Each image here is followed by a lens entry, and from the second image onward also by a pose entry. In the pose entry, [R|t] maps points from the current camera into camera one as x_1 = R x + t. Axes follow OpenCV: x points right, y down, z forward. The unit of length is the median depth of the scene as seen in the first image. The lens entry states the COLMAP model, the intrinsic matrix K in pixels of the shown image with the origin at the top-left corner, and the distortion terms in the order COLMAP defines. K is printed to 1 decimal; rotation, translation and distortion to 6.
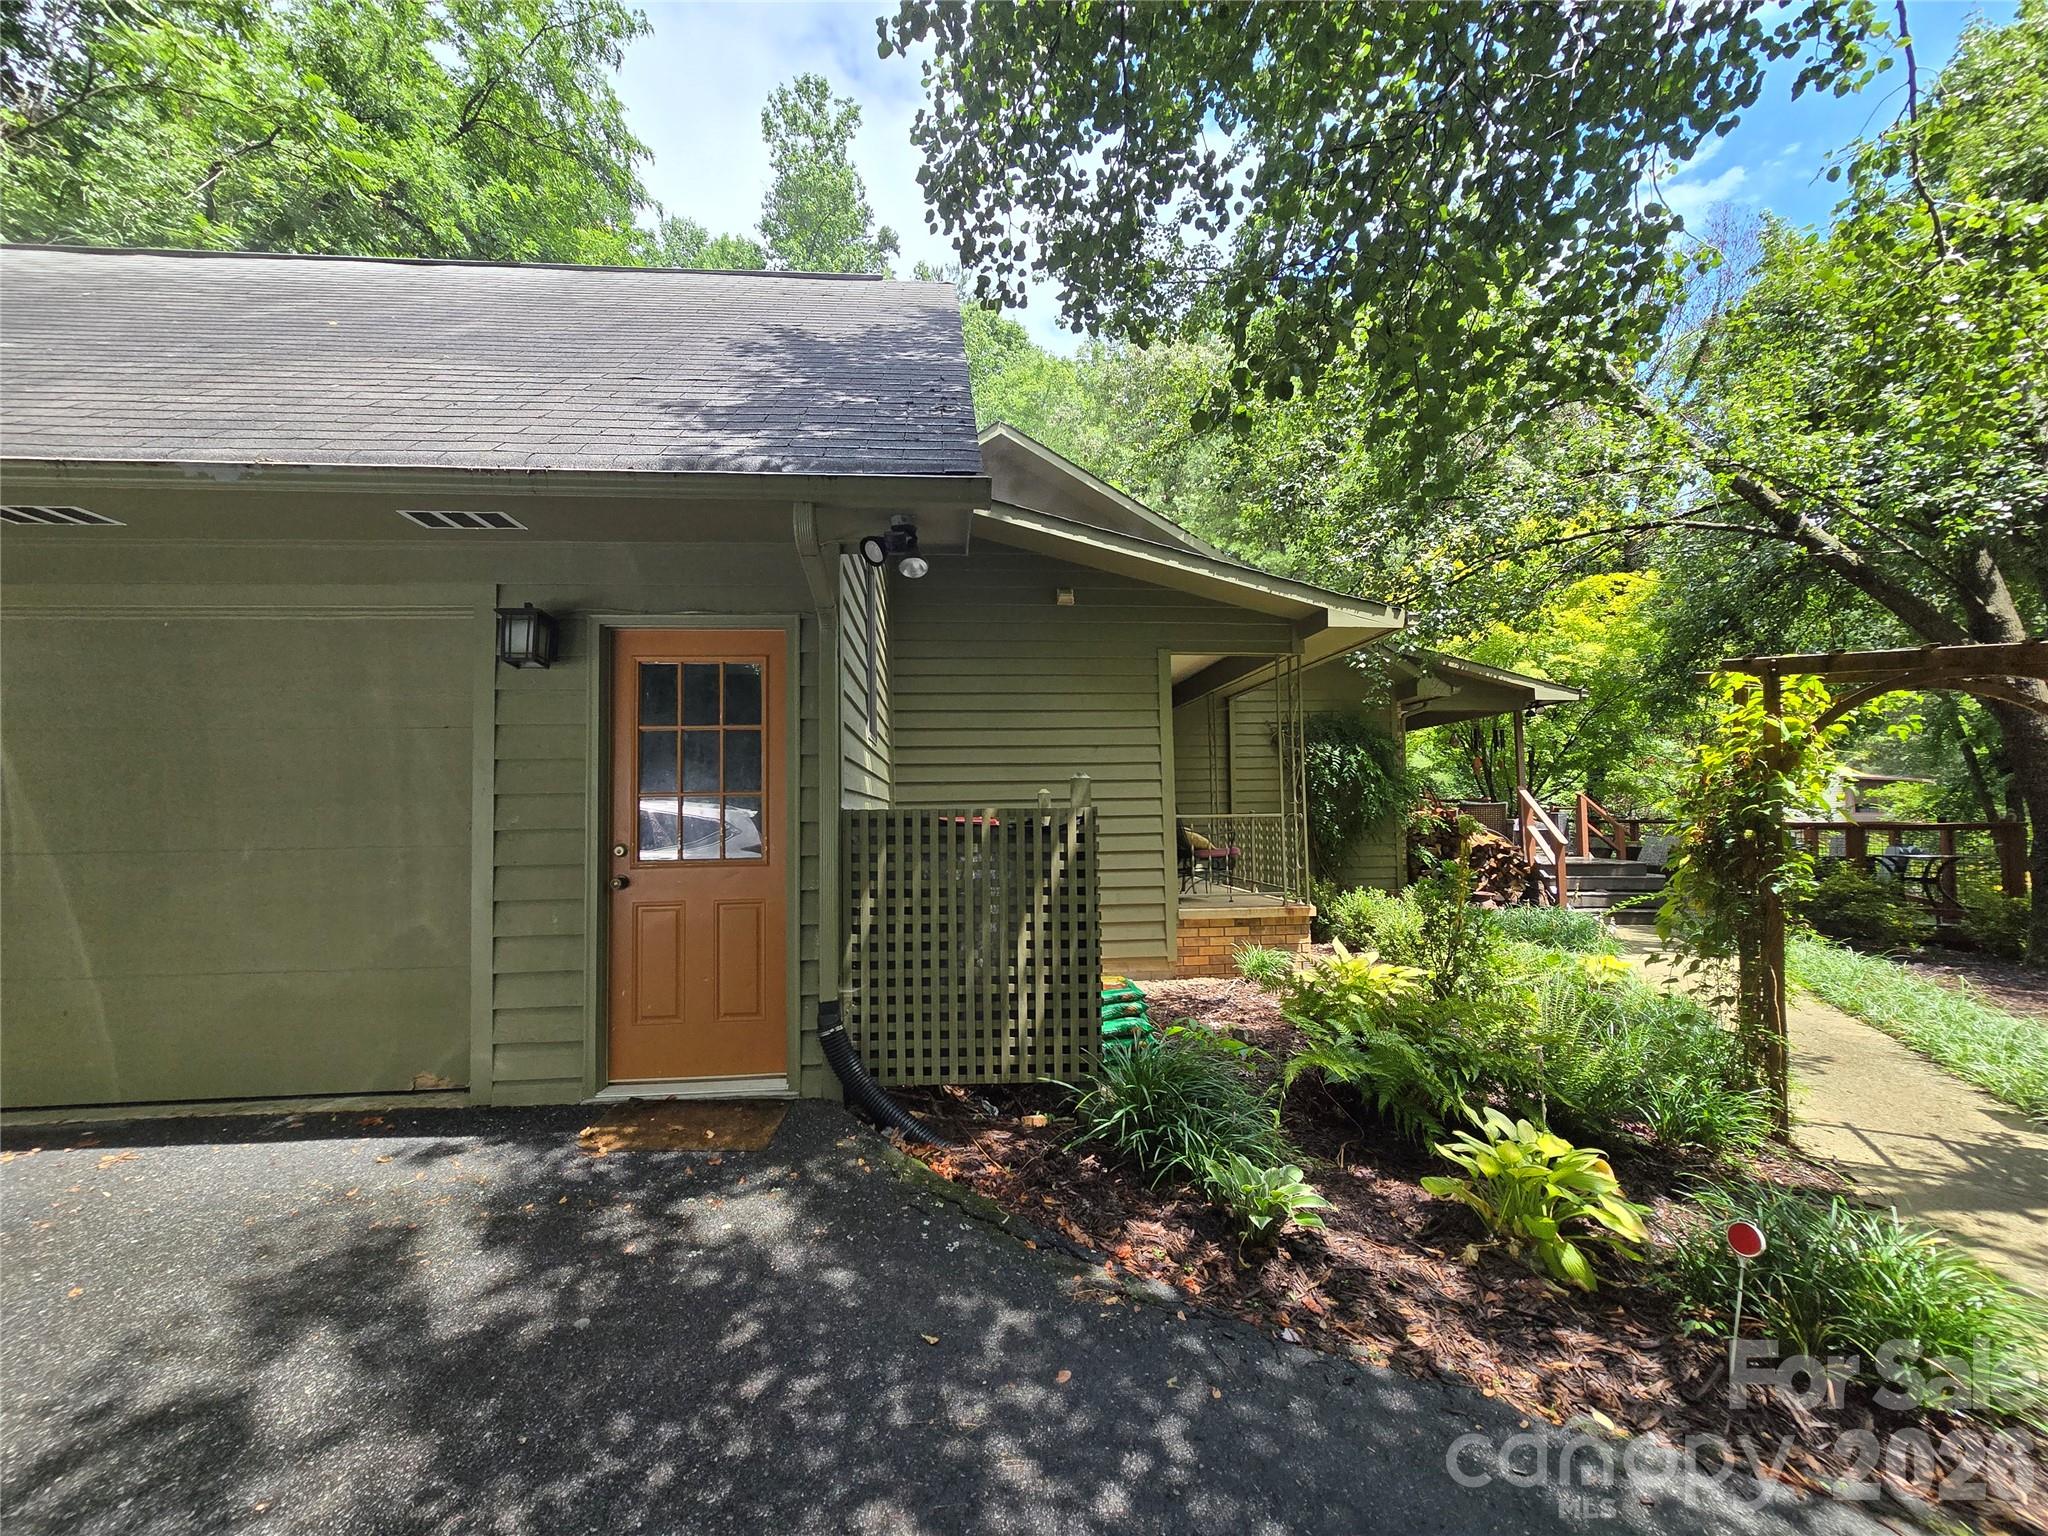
lens RADIAL K [[837.9, 0, 1018.9], [0, 837.9, 774.4], [0, 0, 1]] dist [-0.009520, 0.004021]
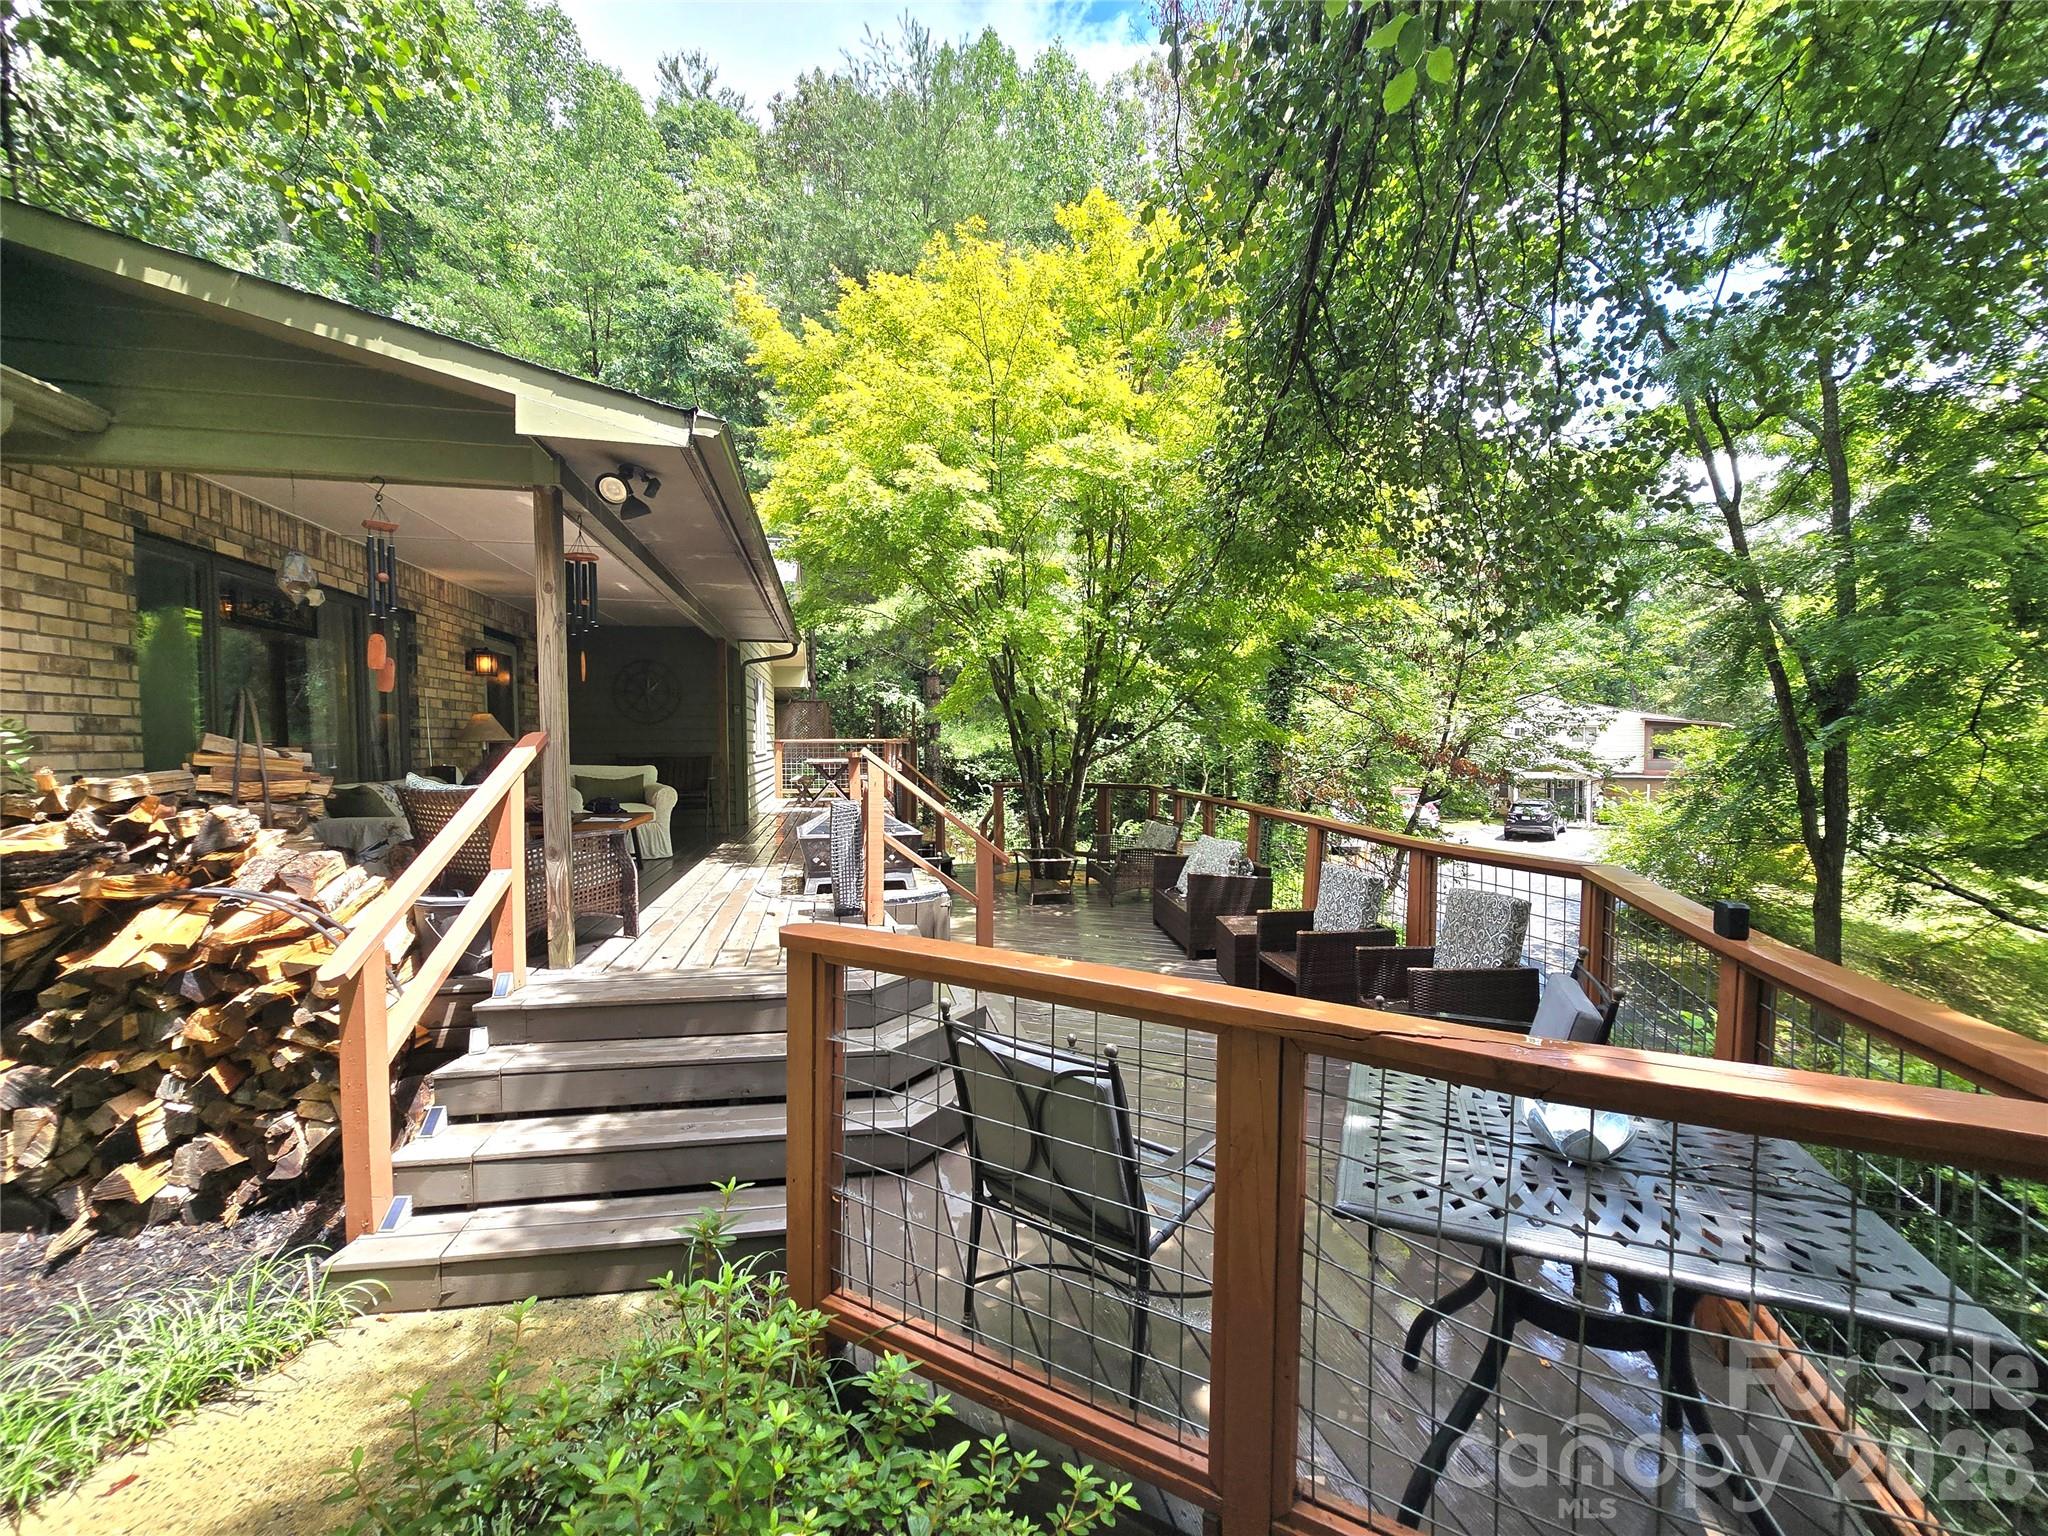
lens RADIAL K [[837.9, 0, 1018.9], [0, 837.9, 774.4], [0, 0, 1]] dist [-0.009520, 0.004021]
pose [[0.991888, 0.015232, 0.126197, 0.412268], [-0.026773, 0.995557, 0.090269, -0.000596], [-0.124261, -0.092916, 0.987890, 0.370899]]
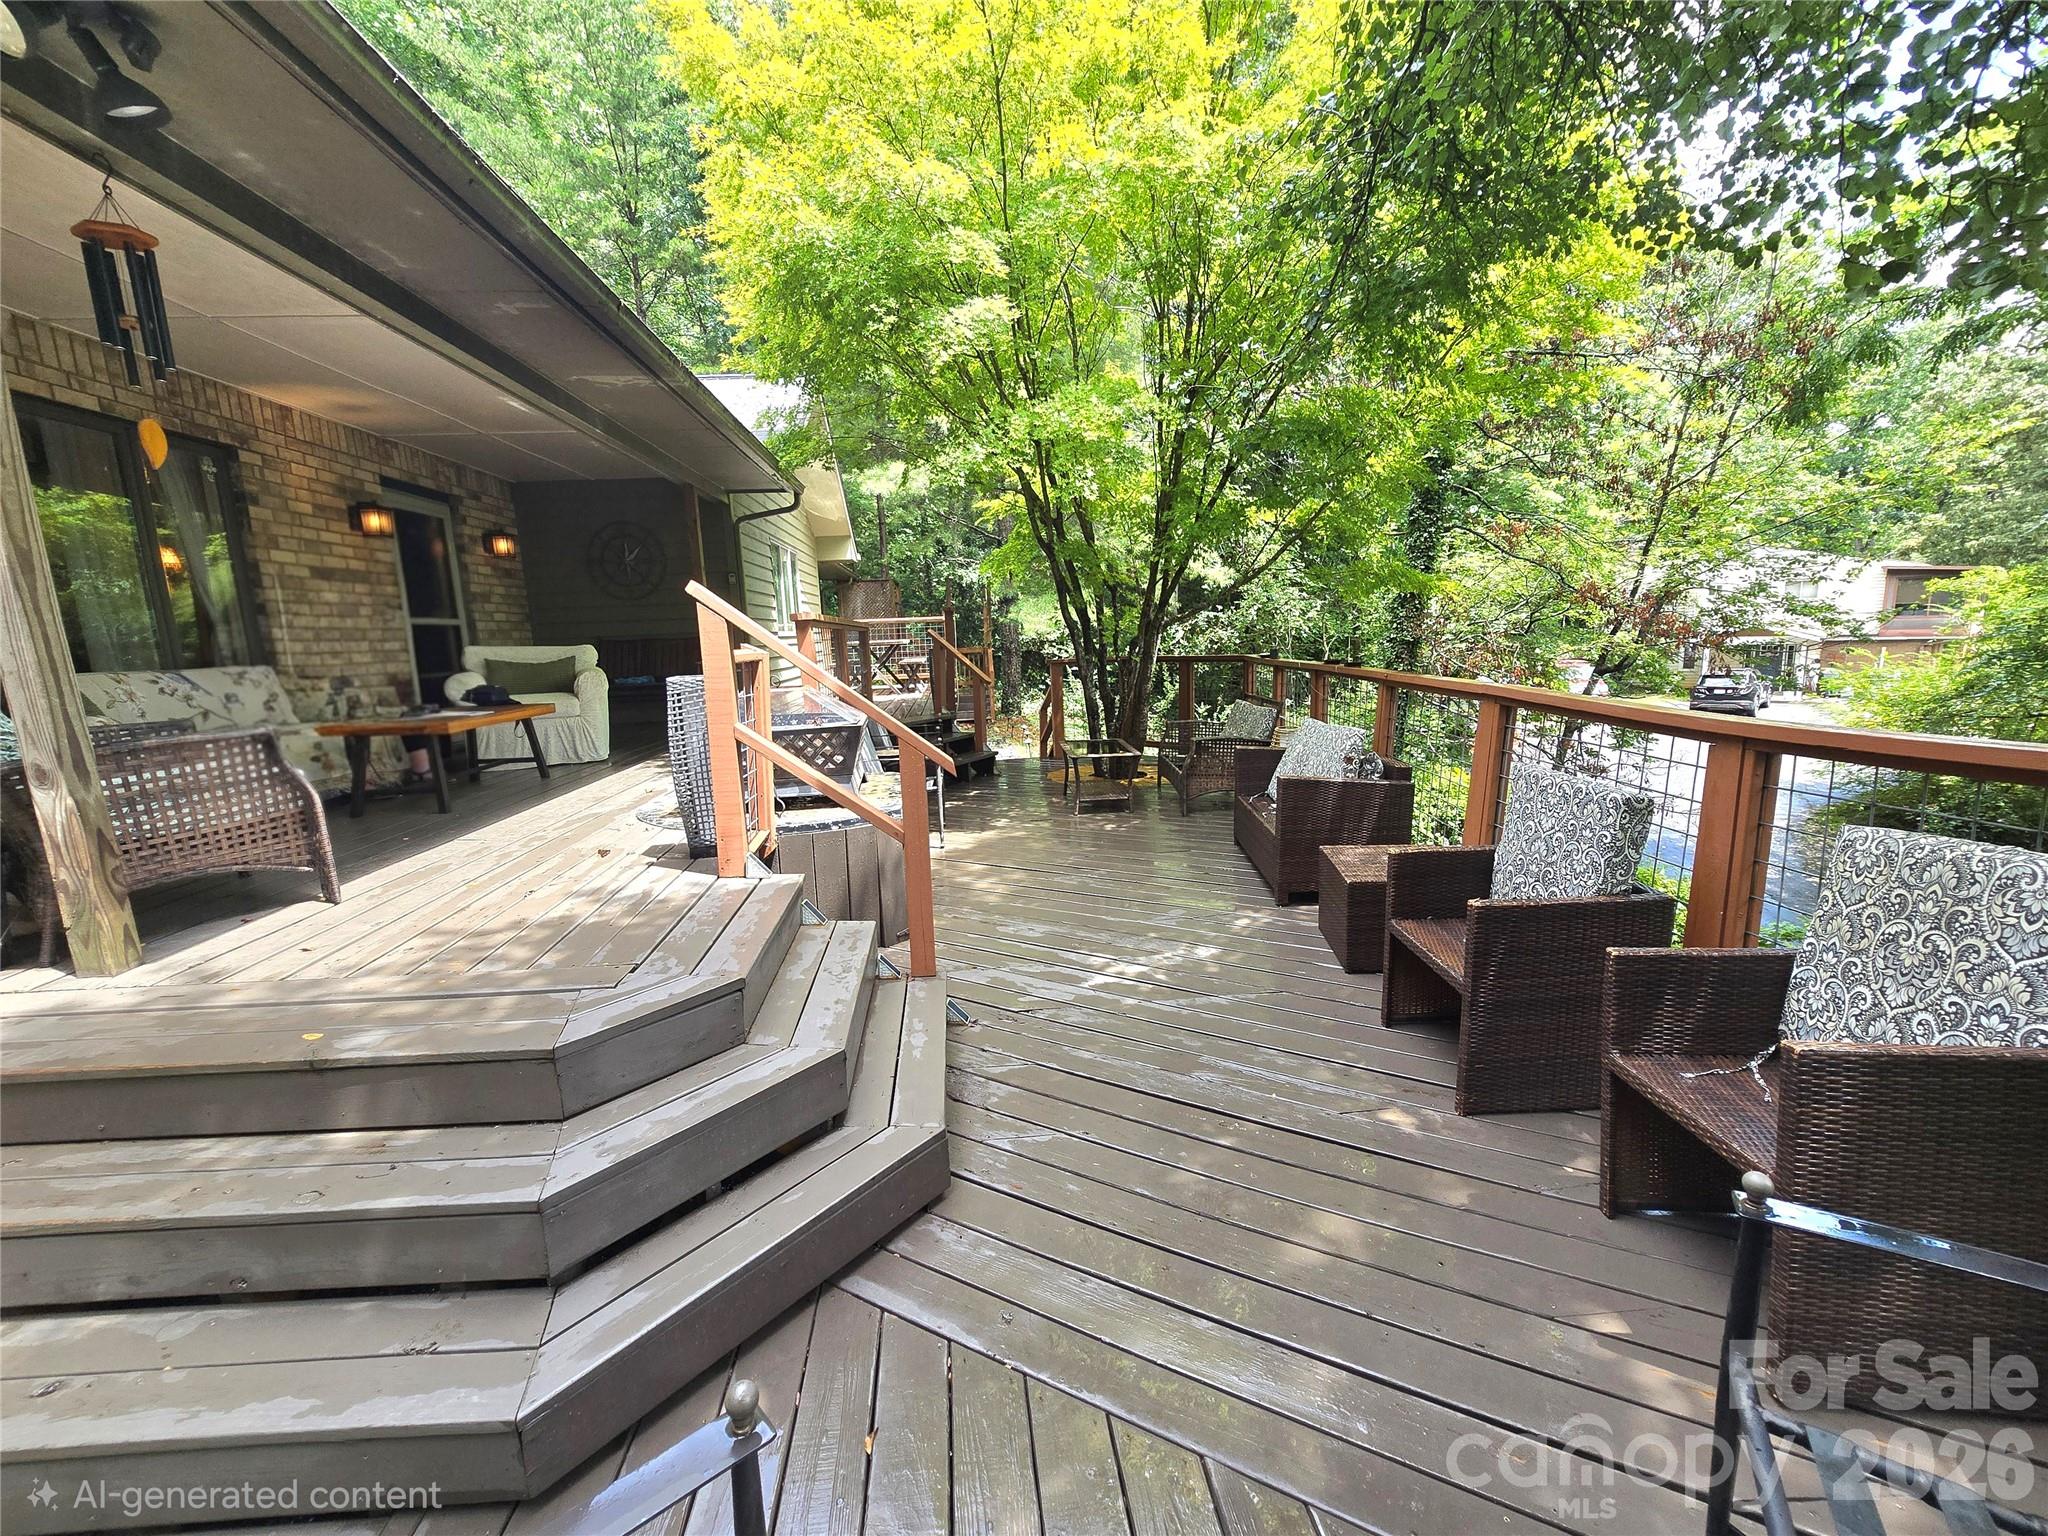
lens RADIAL K [[837.9, 0, 1018.9], [0, 837.9, 774.4], [0, 0, 1]] dist [-0.009520, 0.004021]
pose [[0.999873, -0.012296, -0.010124, 0.456687], [0.014240, 0.974870, 0.222321, 0.016766], [0.007136, -0.222437, 0.974921, 0.476123]]
